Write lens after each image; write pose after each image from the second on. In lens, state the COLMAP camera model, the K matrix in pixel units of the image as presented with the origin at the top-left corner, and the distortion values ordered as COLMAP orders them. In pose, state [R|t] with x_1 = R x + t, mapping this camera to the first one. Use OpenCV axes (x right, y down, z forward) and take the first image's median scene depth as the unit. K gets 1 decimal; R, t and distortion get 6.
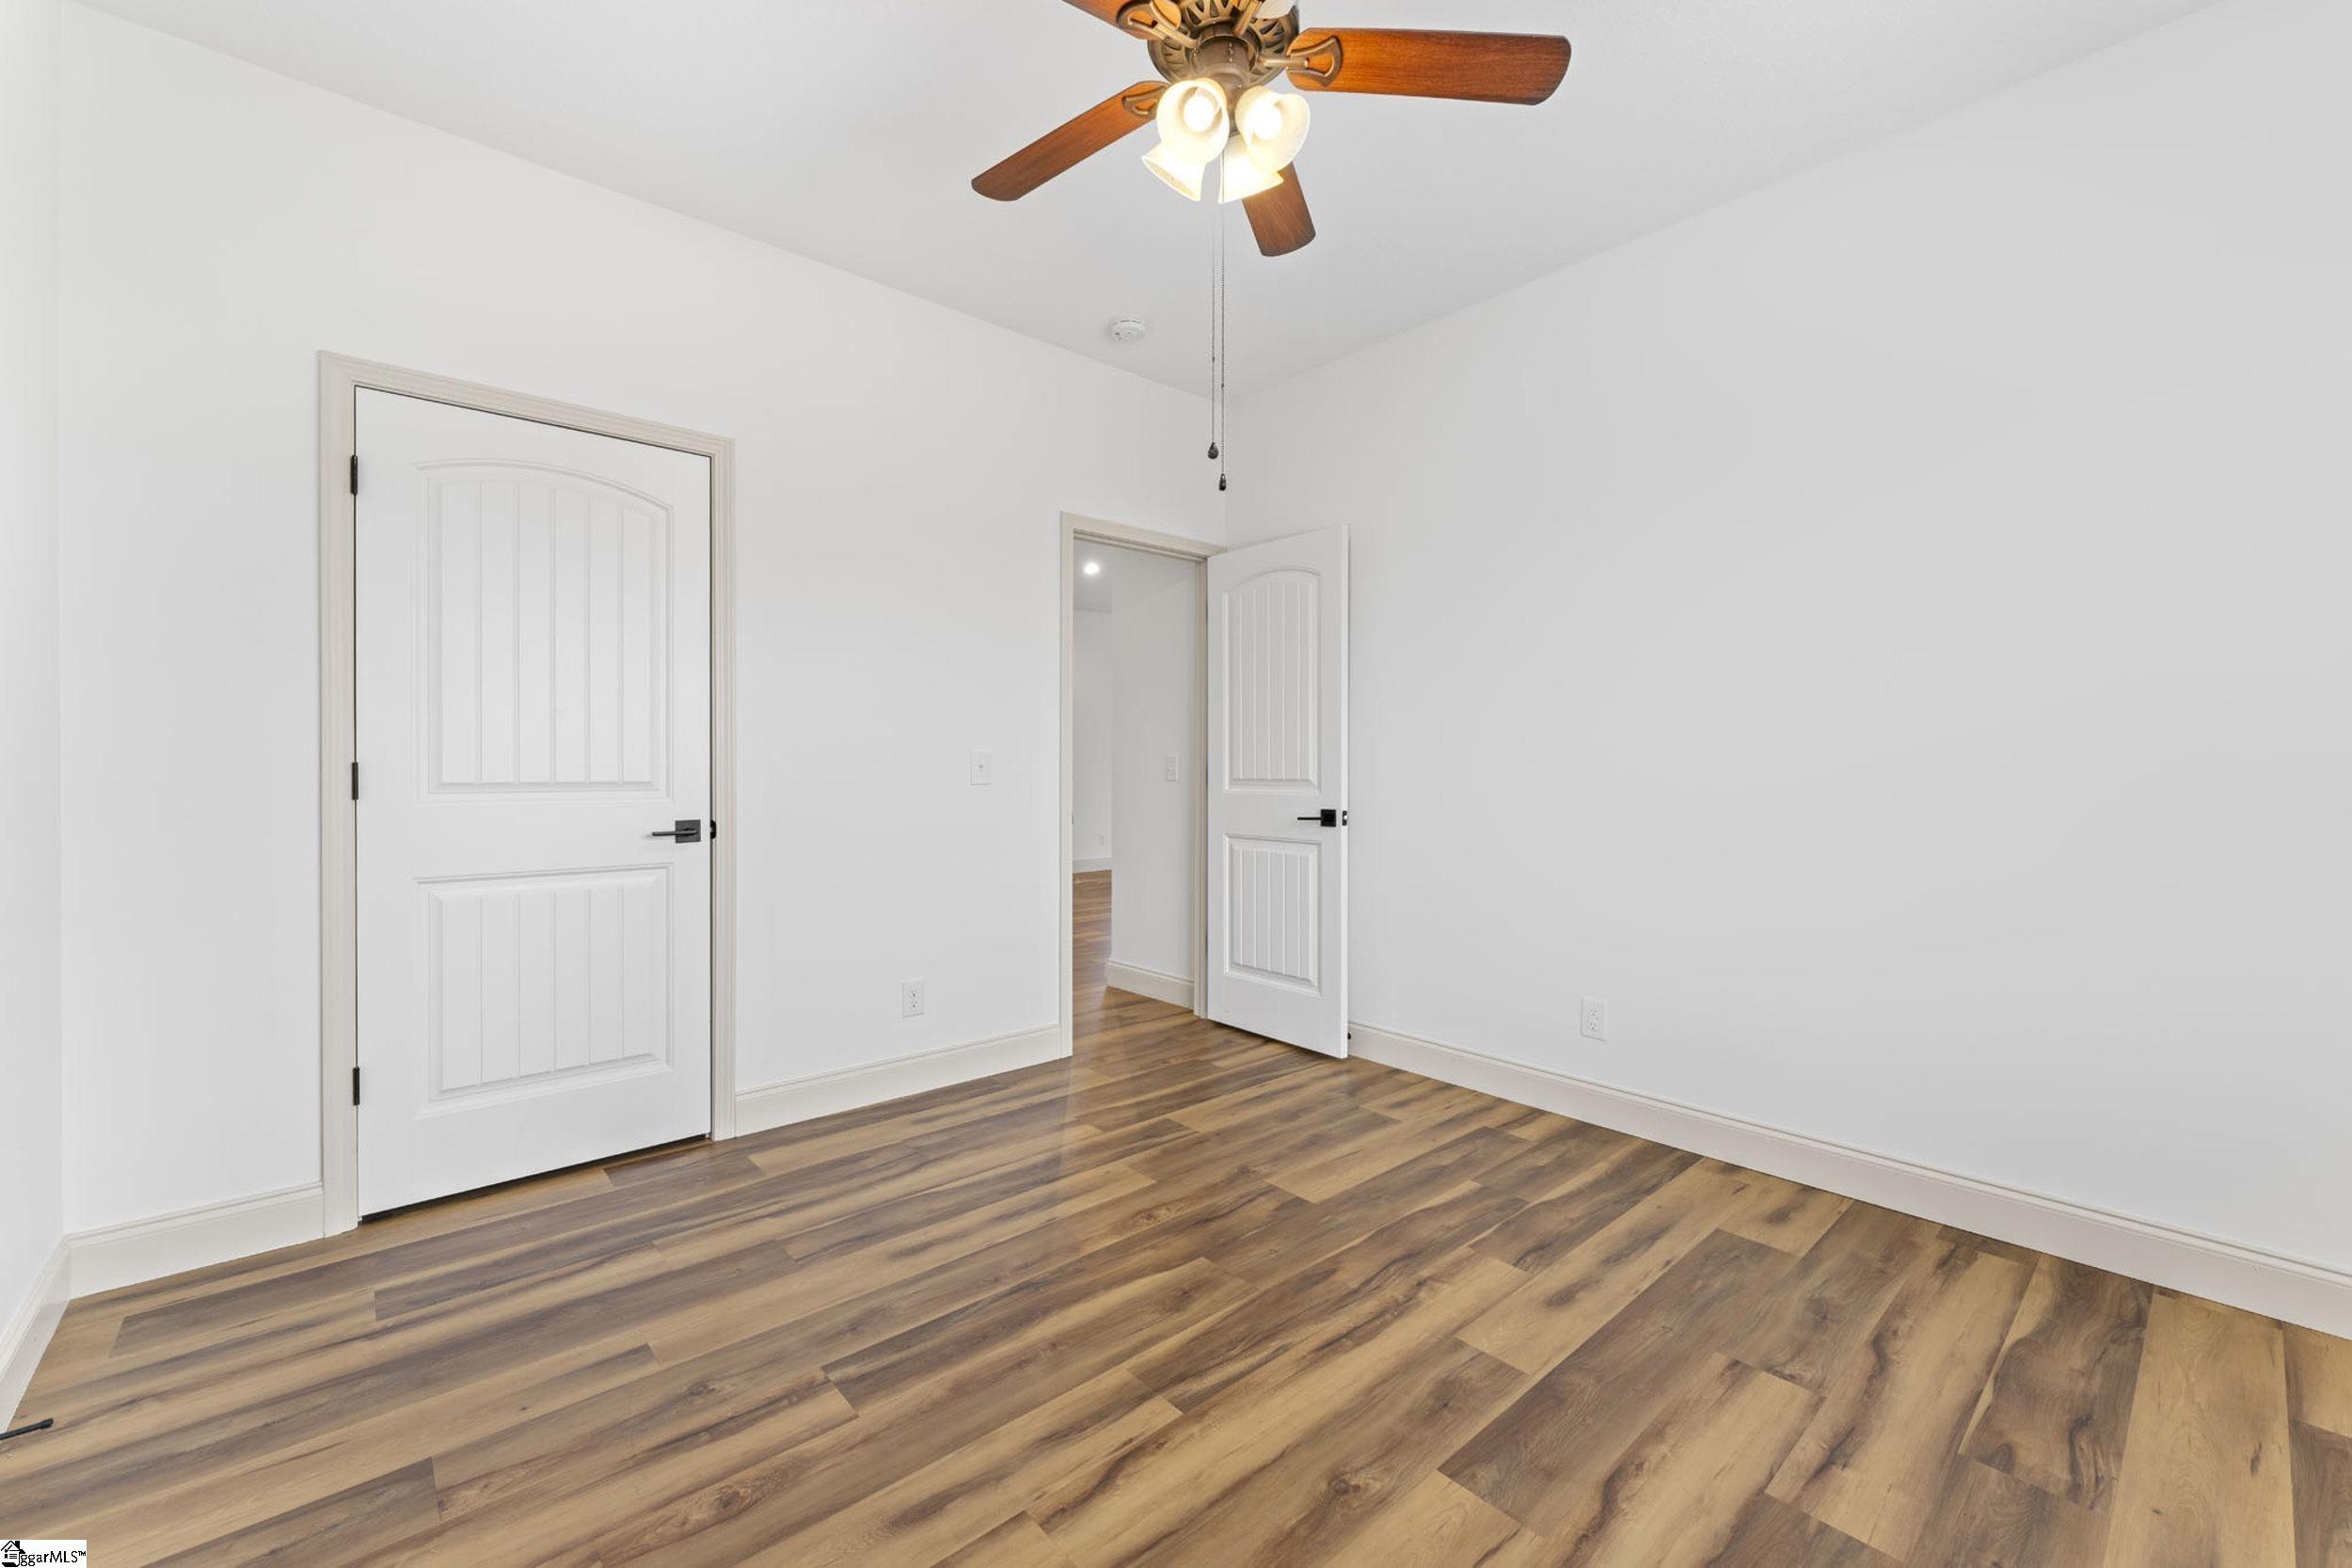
lens RADIAL K [[953.0, 0, 1164.2], [0, 953.0, 772.5], [0, 0, 1]] dist [0.000099, -0.001774]
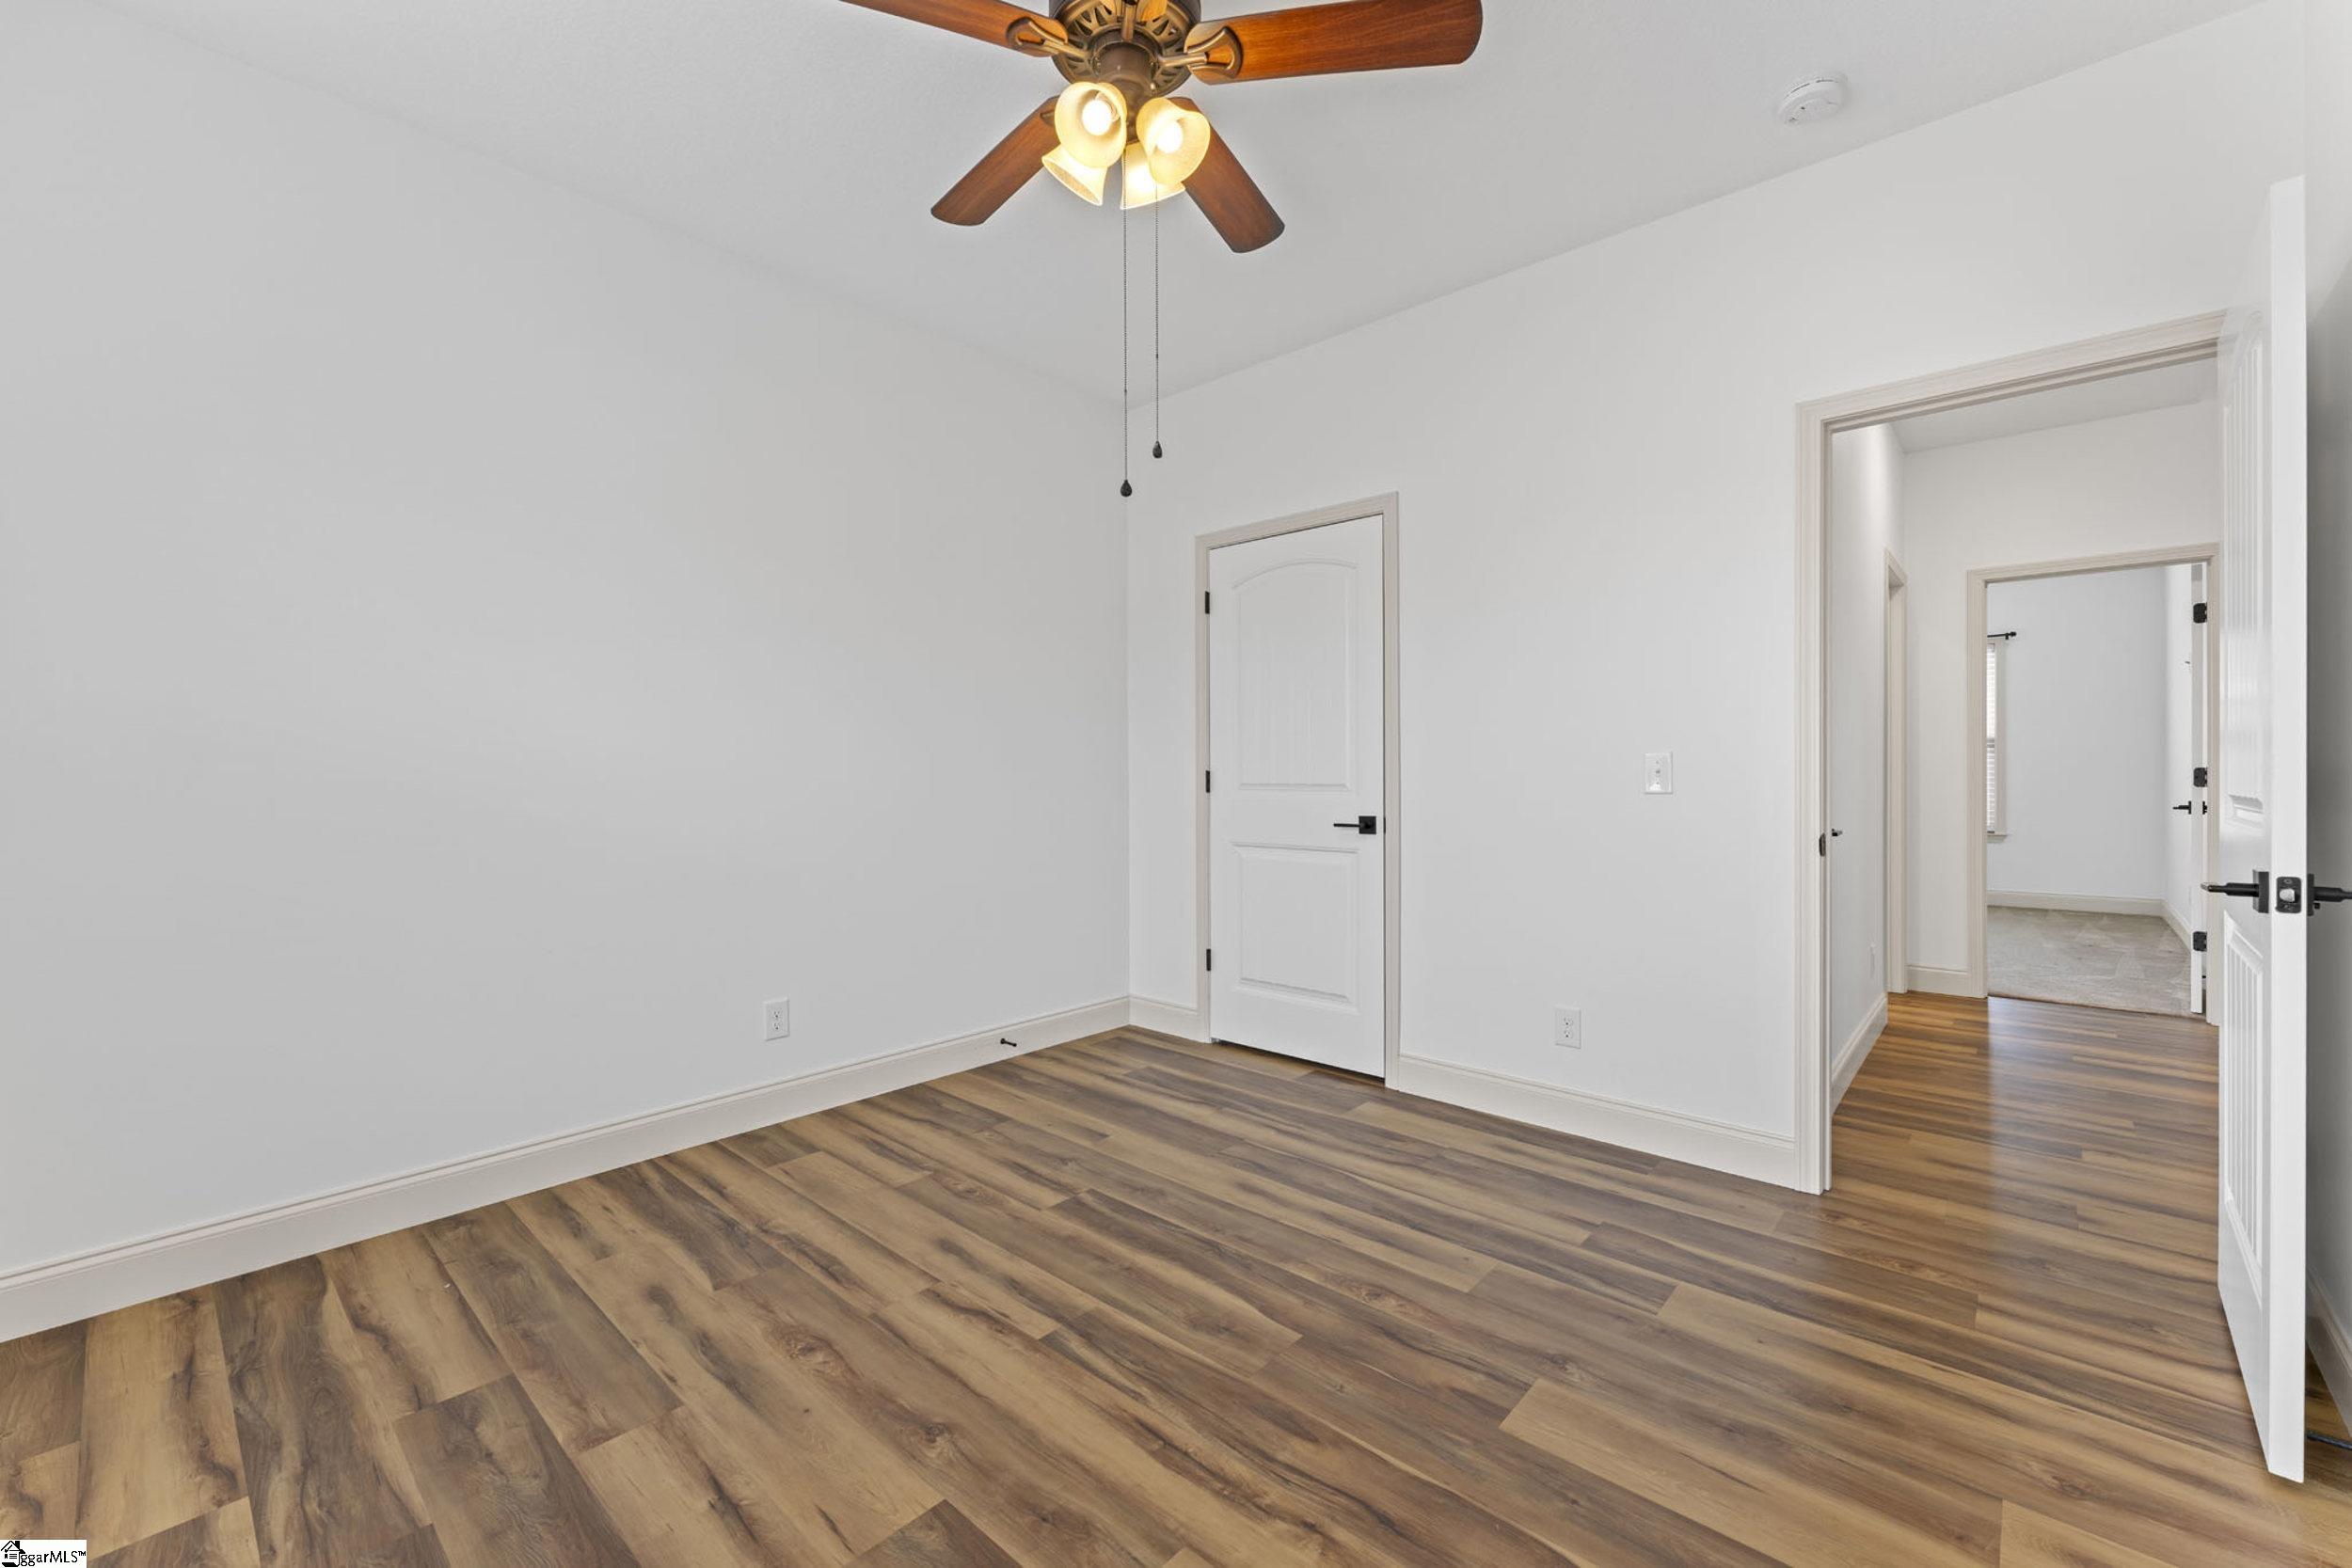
lens RADIAL K [[953.0, 0, 1171.4], [0, 953.0, 776.8], [0, 0, 1]] dist [0.000099, -0.001774]
pose [[0.112536, 0.002905, -0.993643, 0.849349], [-0.002788, 0.999993, 0.002607, -0.003573], [0.993644, 0.002477, 0.112543, 0.746744]]
